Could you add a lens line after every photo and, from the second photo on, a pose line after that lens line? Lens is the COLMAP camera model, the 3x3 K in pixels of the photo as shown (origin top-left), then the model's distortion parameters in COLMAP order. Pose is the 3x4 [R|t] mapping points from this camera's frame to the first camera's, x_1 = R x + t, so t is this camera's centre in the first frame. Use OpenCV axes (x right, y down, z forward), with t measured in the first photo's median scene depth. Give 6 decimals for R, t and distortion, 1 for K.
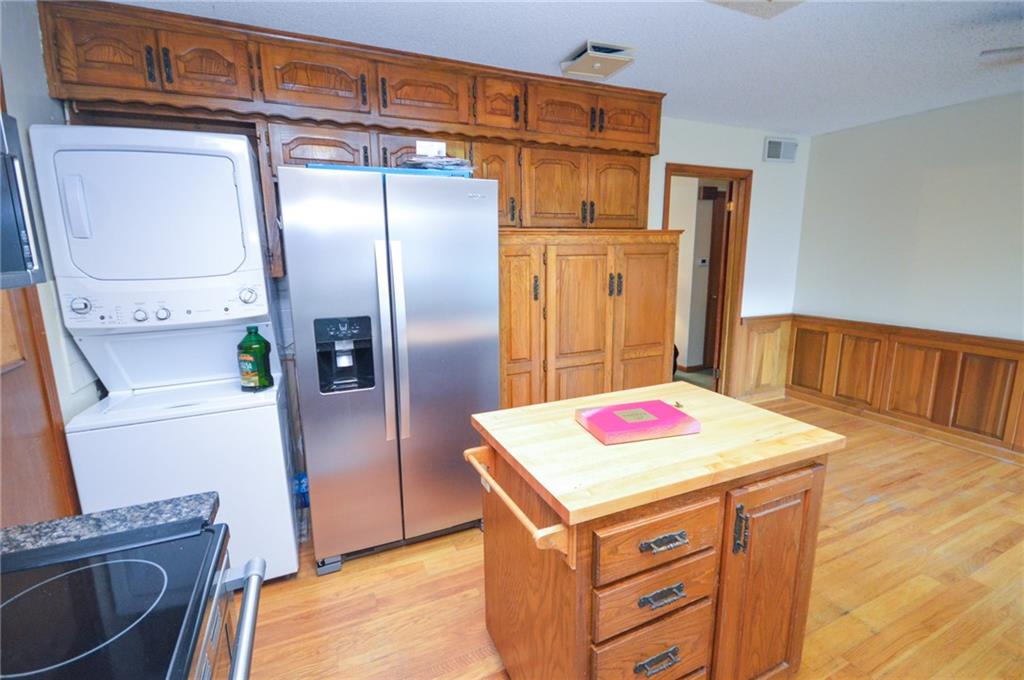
lens RADIAL K [[457.1, 0, 509.4], [0, 457.1, 338.0], [0, 0, 1]] dist [-0.001552, -0.000842]
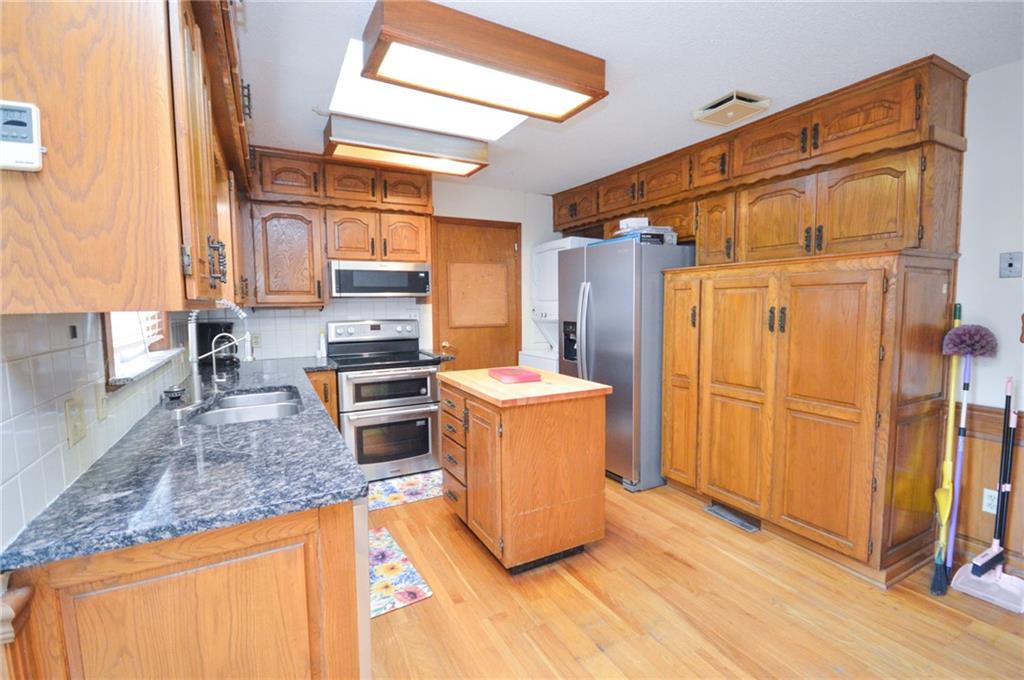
lens RADIAL K [[457.1, 0, 509.7], [0, 457.1, 337.8], [0, 0, 1]] dist [-0.001552, -0.000842]
pose [[0.069040, 0.093851, -0.993190, 1.105537], [-0.166430, 0.982697, 0.081290, -0.067356], [0.983633, 0.159685, 0.083465, 0.414347]]
